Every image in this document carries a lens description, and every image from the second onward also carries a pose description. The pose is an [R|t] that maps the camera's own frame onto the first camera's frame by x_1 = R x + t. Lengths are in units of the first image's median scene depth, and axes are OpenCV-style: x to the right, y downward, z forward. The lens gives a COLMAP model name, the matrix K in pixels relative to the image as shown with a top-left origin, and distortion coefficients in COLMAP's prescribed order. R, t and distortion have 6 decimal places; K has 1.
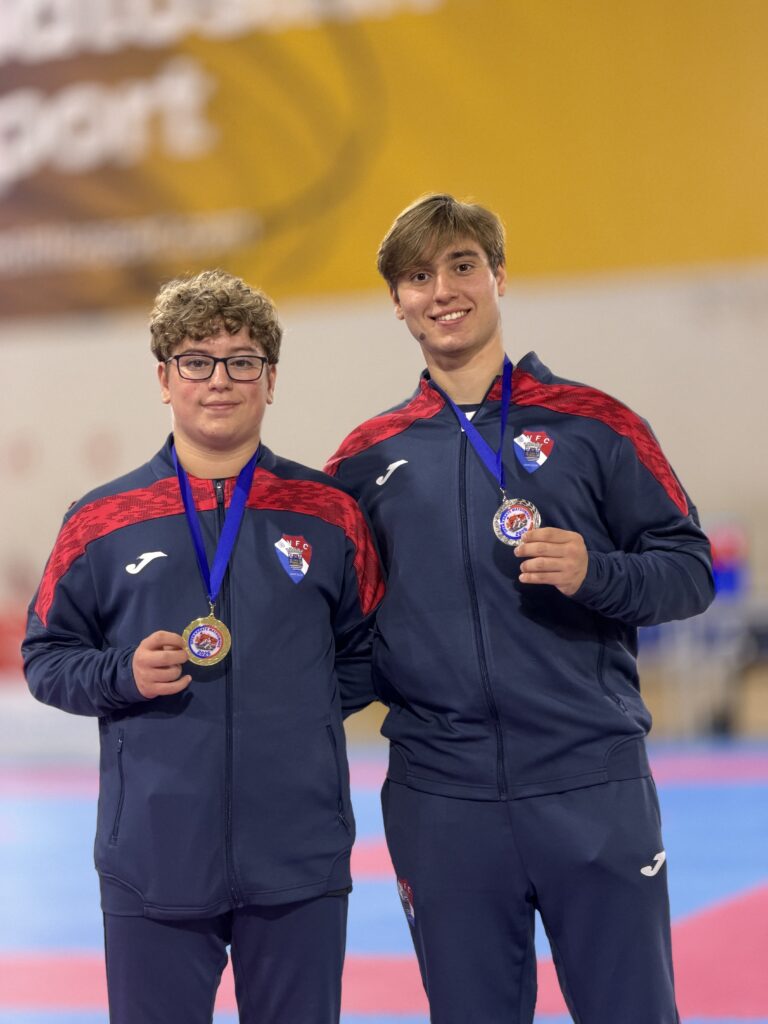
lens RADIAL K [[2983.8, 0, 384.0], [0, 2983.8, 512.0], [0, 0, 1]] dist [1.165948, 0.275495]
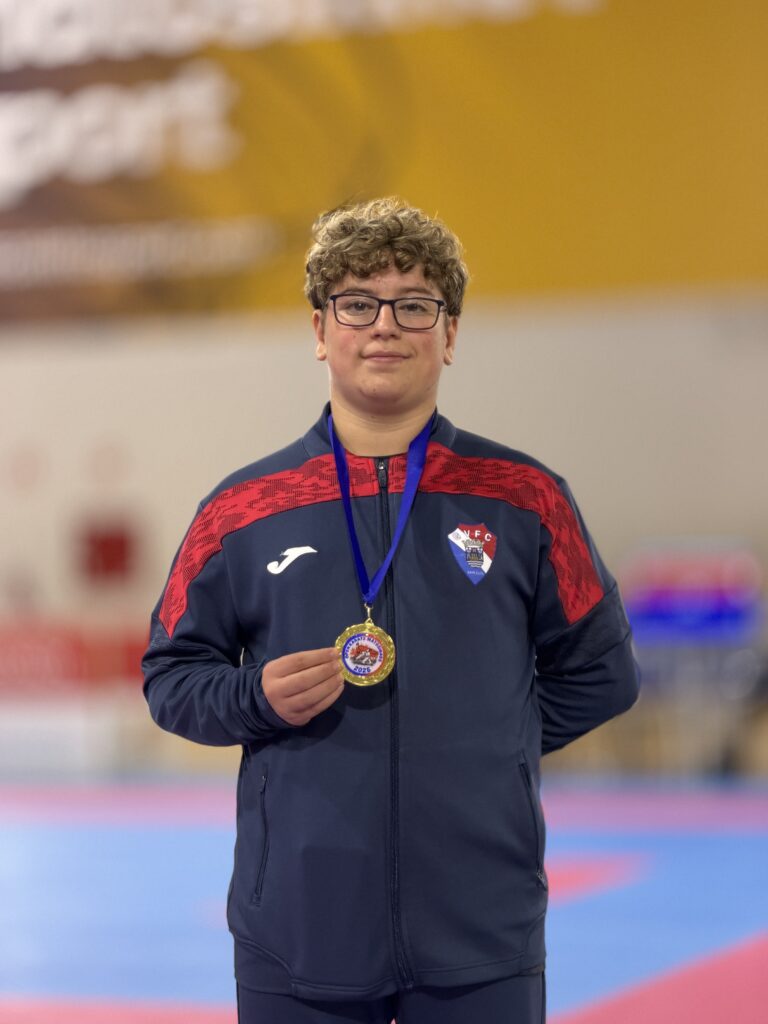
lens RADIAL K [[2983.8, 0, 384.0], [0, 2983.8, 512.0], [0, 0, 1]] dist [1.165948, 0.275495]
pose [[0.997759, 0.022974, -0.062848, -0.003933], [-0.024353, 0.999477, -0.021272, 0.020798], [0.062327, 0.022755, 0.997796, 0.200720]]
